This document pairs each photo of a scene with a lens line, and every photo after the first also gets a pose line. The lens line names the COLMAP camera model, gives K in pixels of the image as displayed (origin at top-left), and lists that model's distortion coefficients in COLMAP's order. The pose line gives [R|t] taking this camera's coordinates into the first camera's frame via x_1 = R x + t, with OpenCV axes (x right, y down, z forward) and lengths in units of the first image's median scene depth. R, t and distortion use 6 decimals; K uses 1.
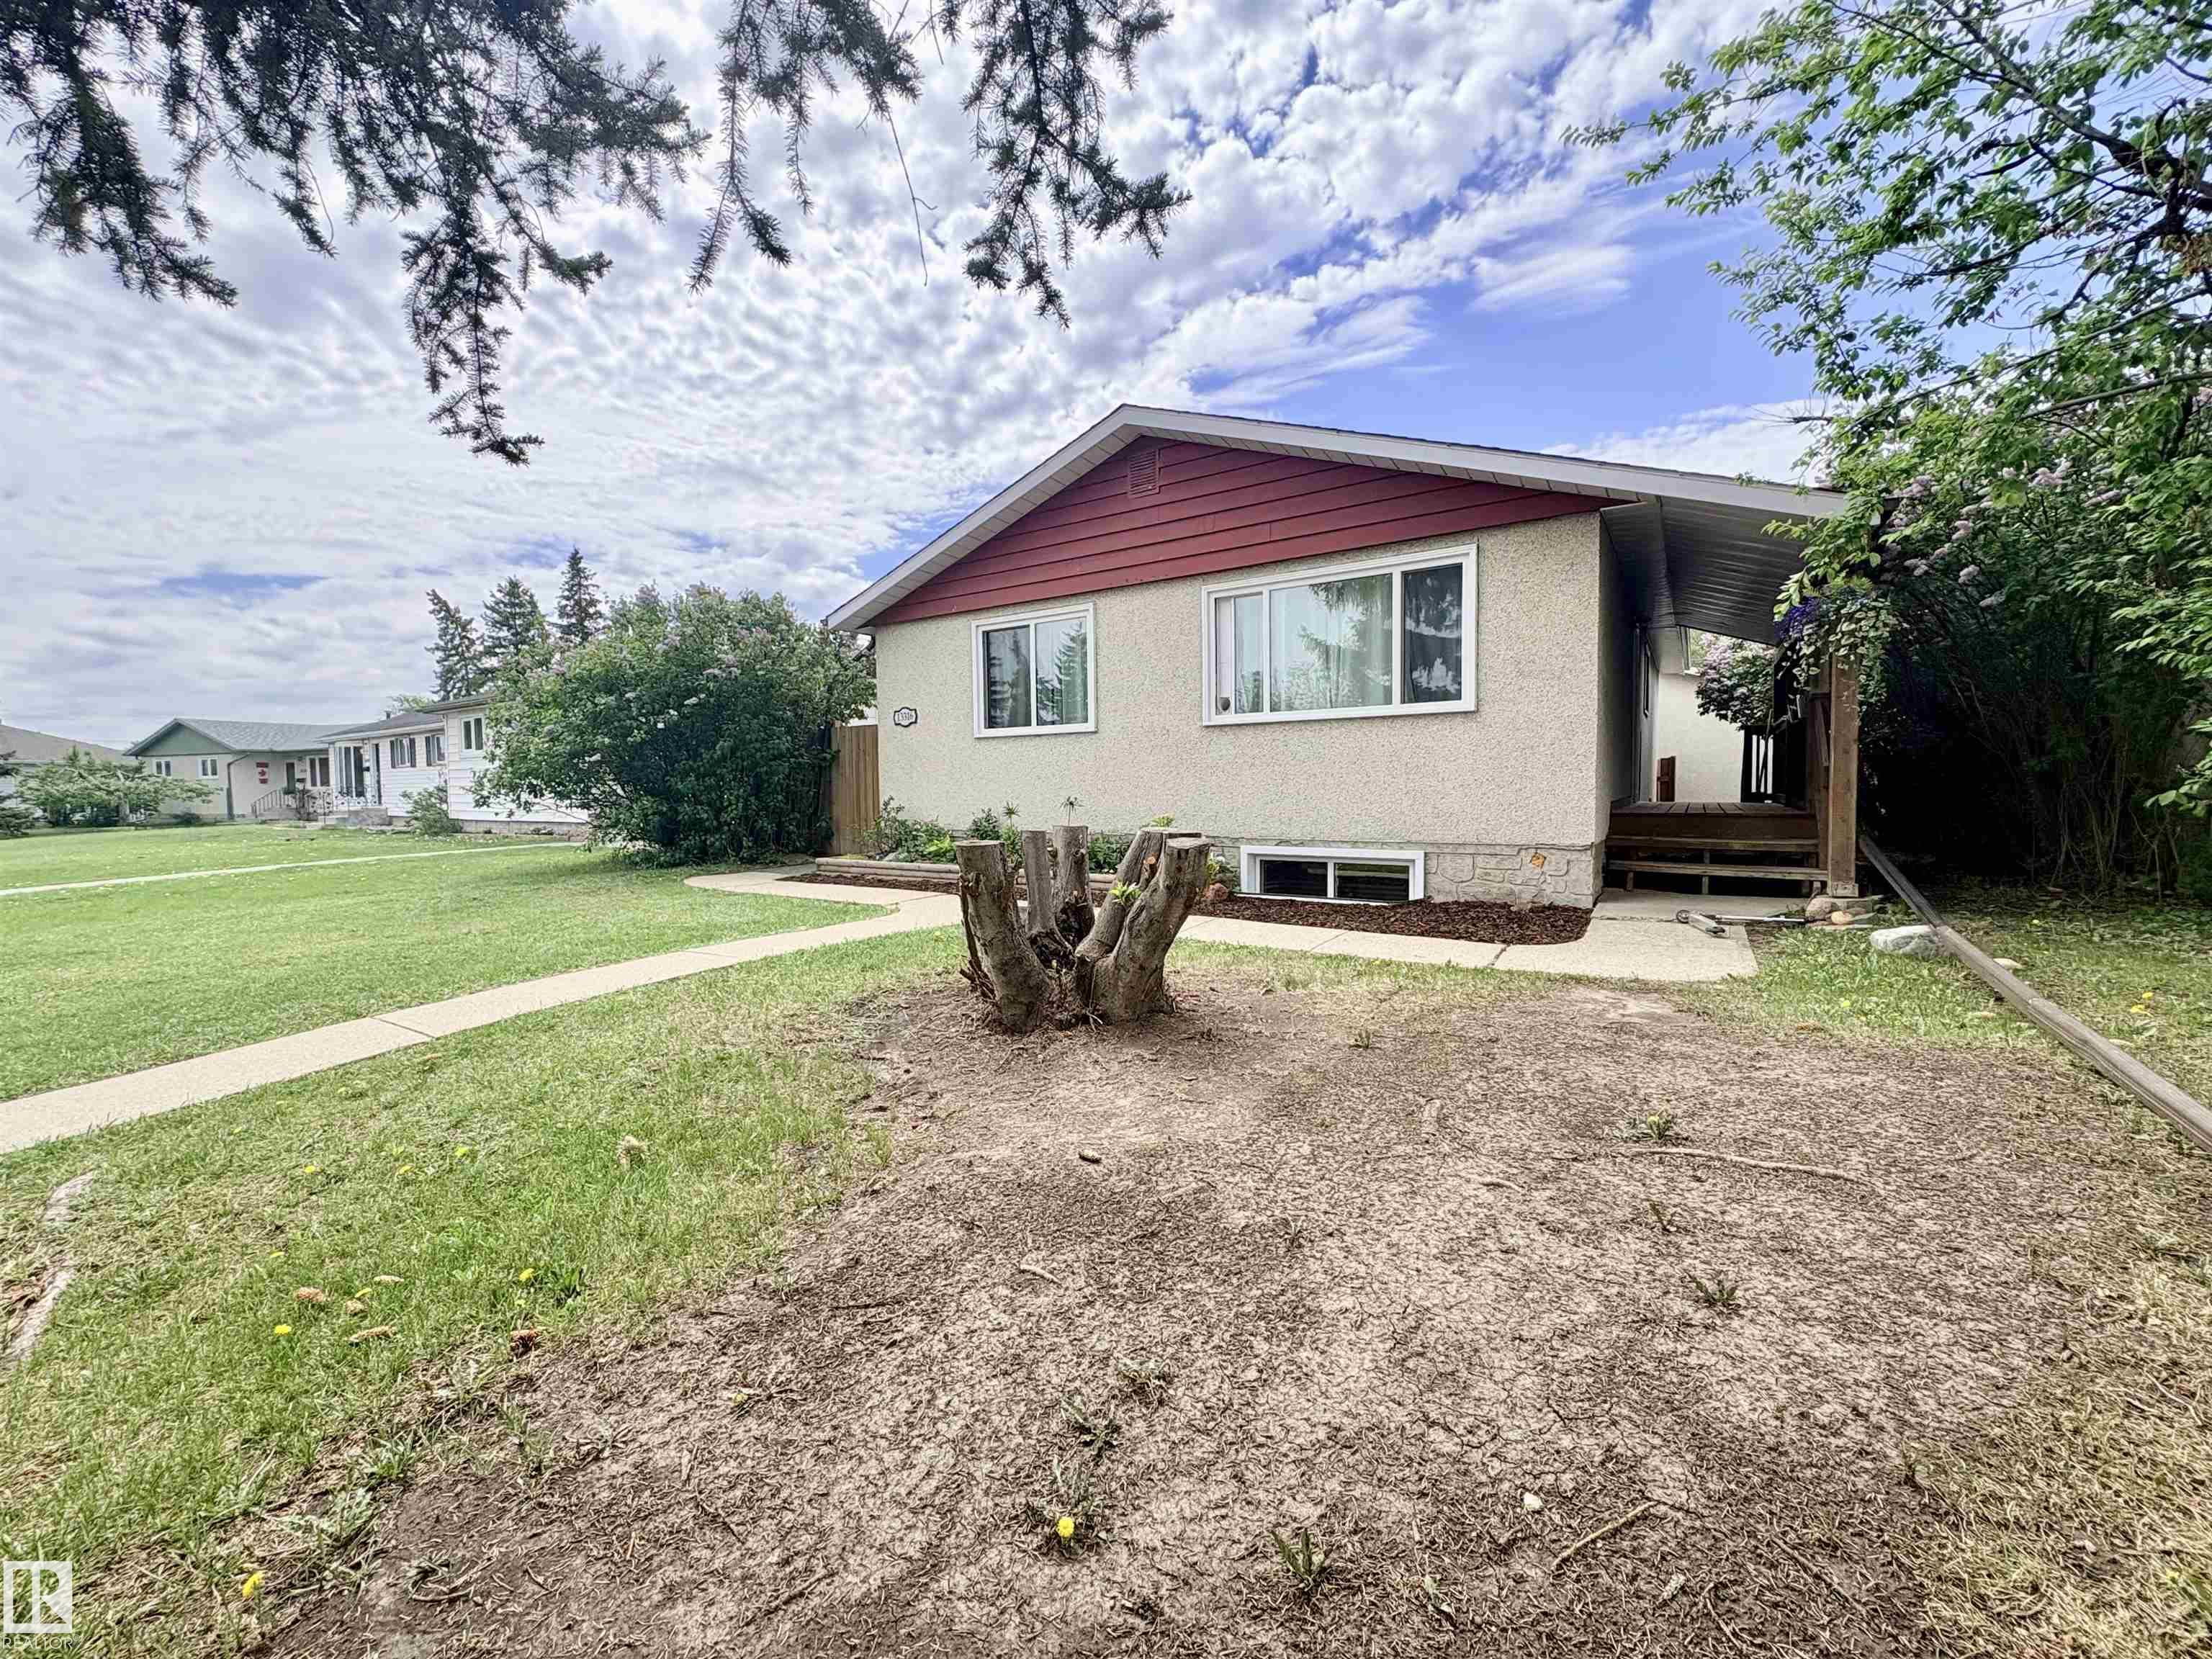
lens RADIAL K [[880.2, 0, 1106.6], [0, 880.2, 826.9], [0, 0, 1]] dist [0.000524, -0.000191]
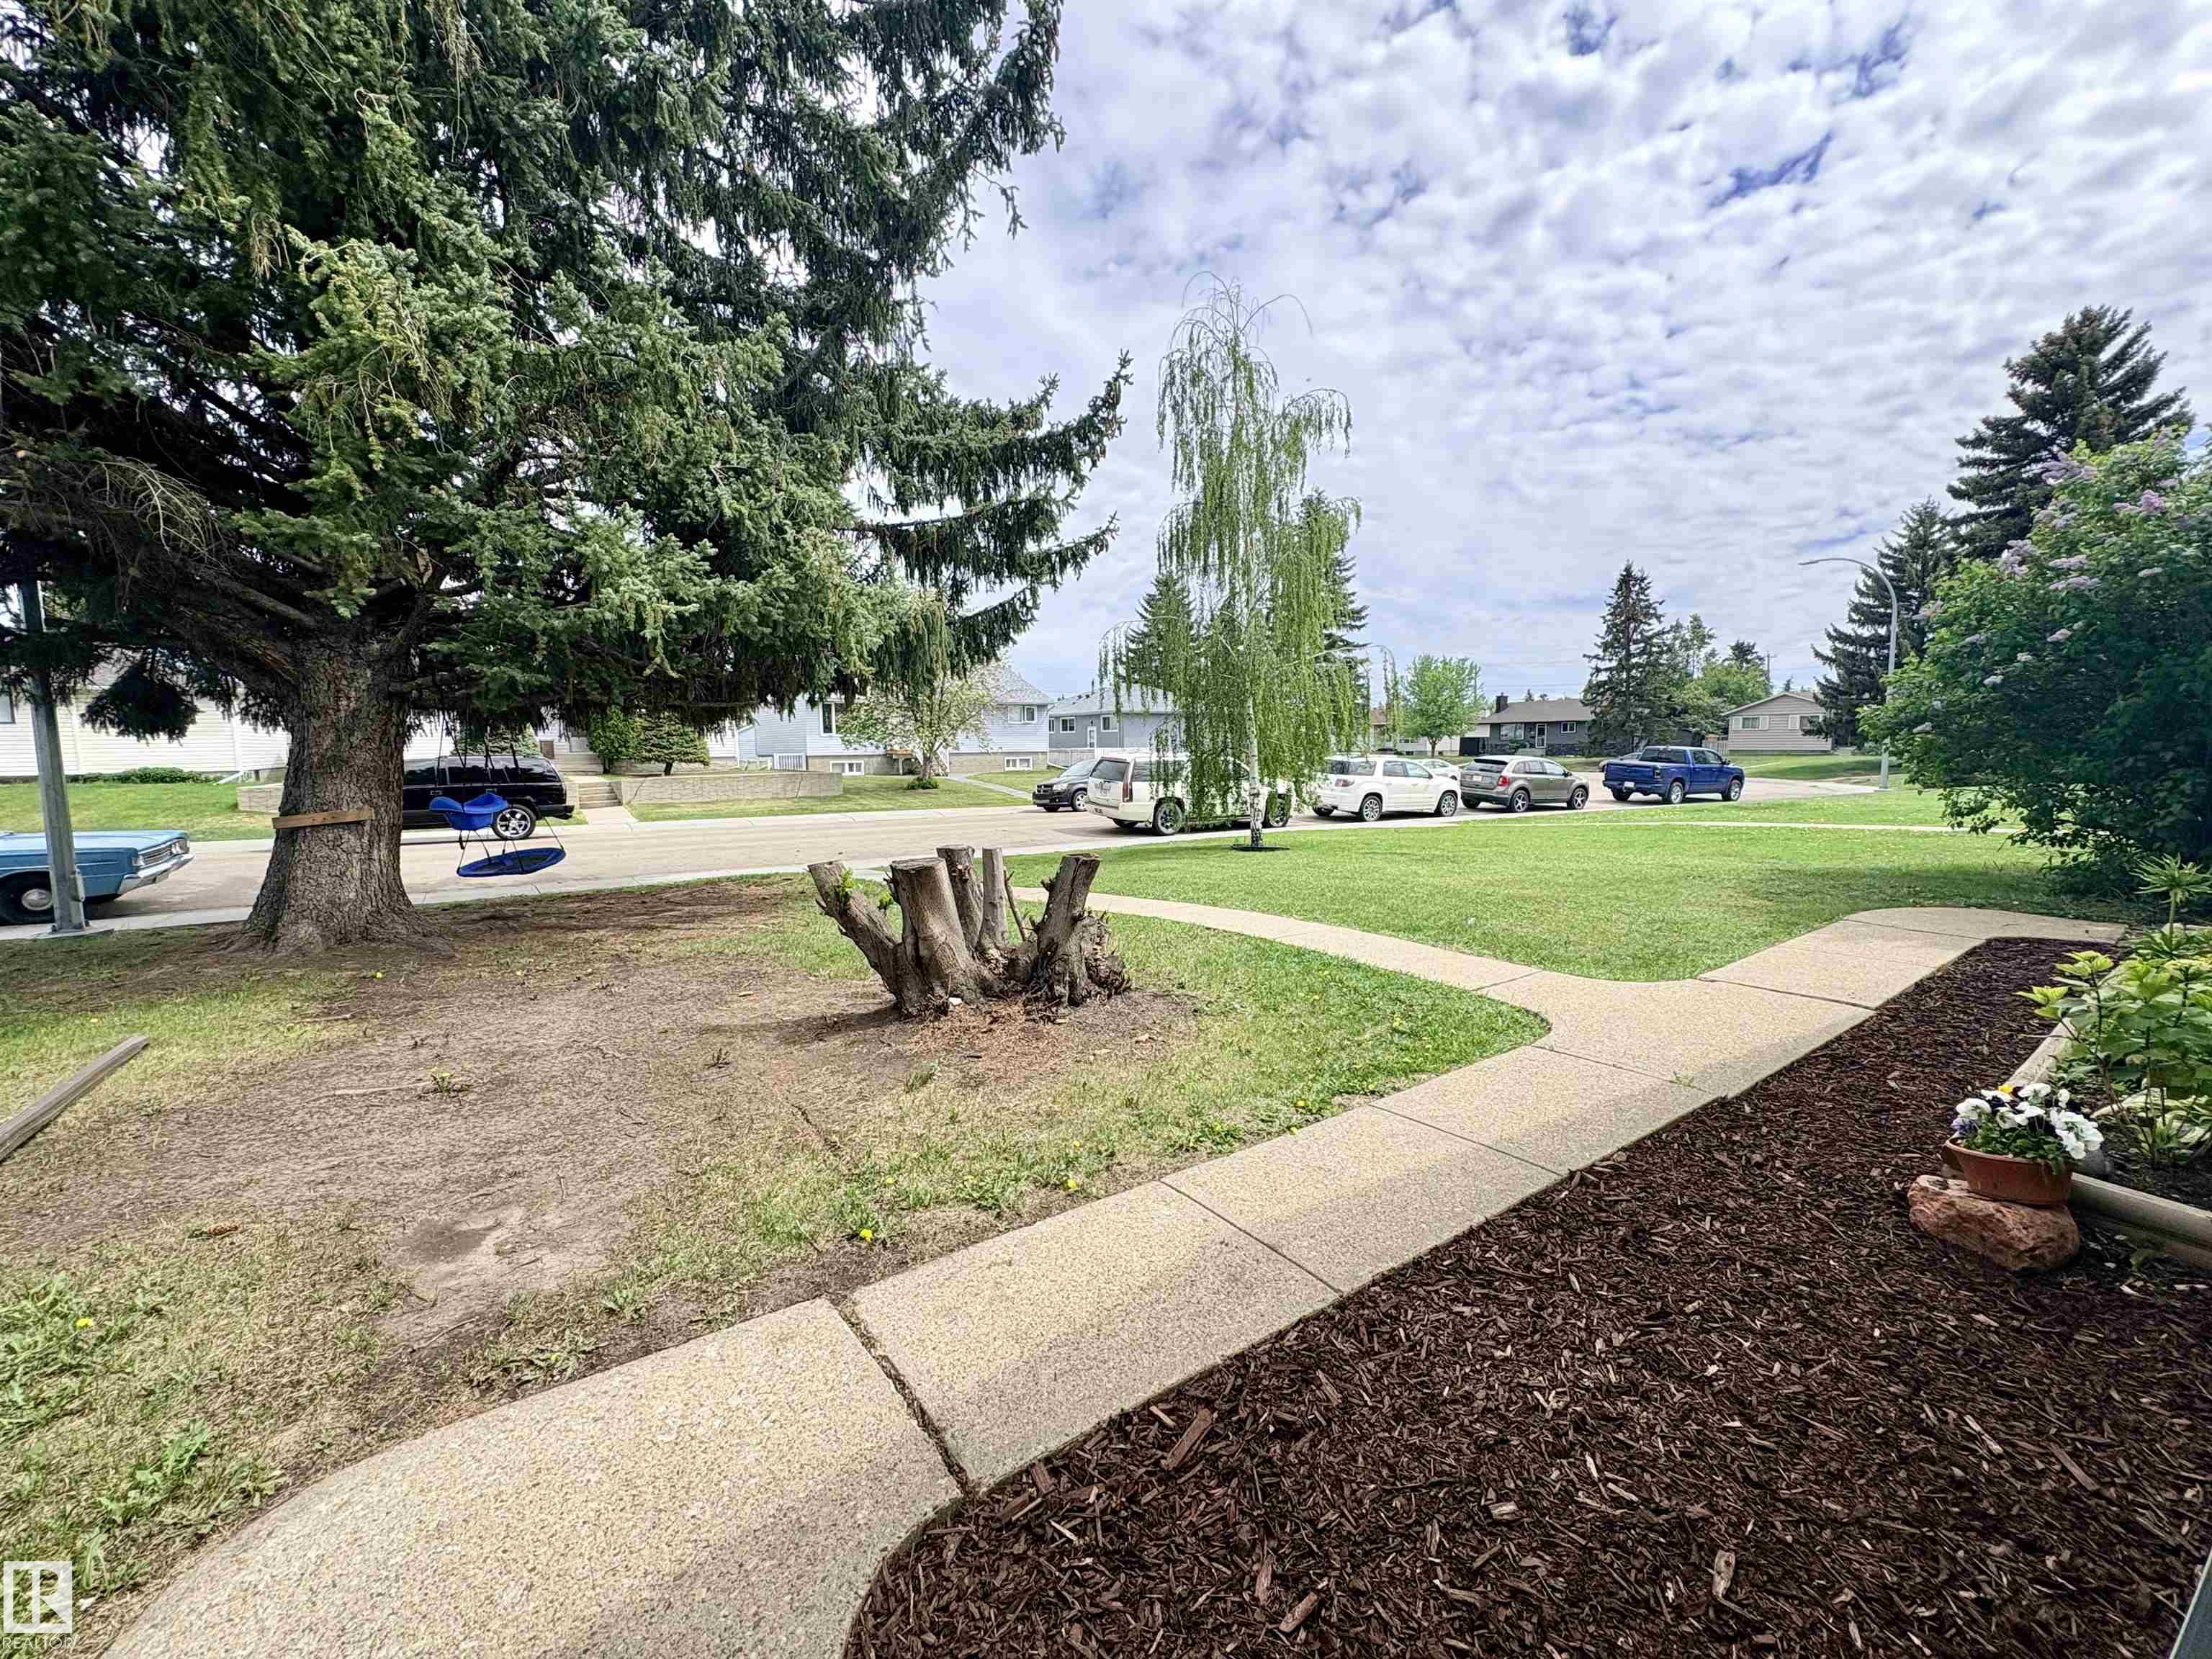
lens RADIAL K [[880.2, 0, 1106.6], [0, 880.2, 826.9], [0, 0, 1]] dist [0.000524, -0.000191]
pose [[-0.363224, 0.108005, -0.925421, 0.405958], [-0.027079, 0.991615, 0.126358, -0.074944], [0.931308, 0.070956, -0.357254, 0.664823]]
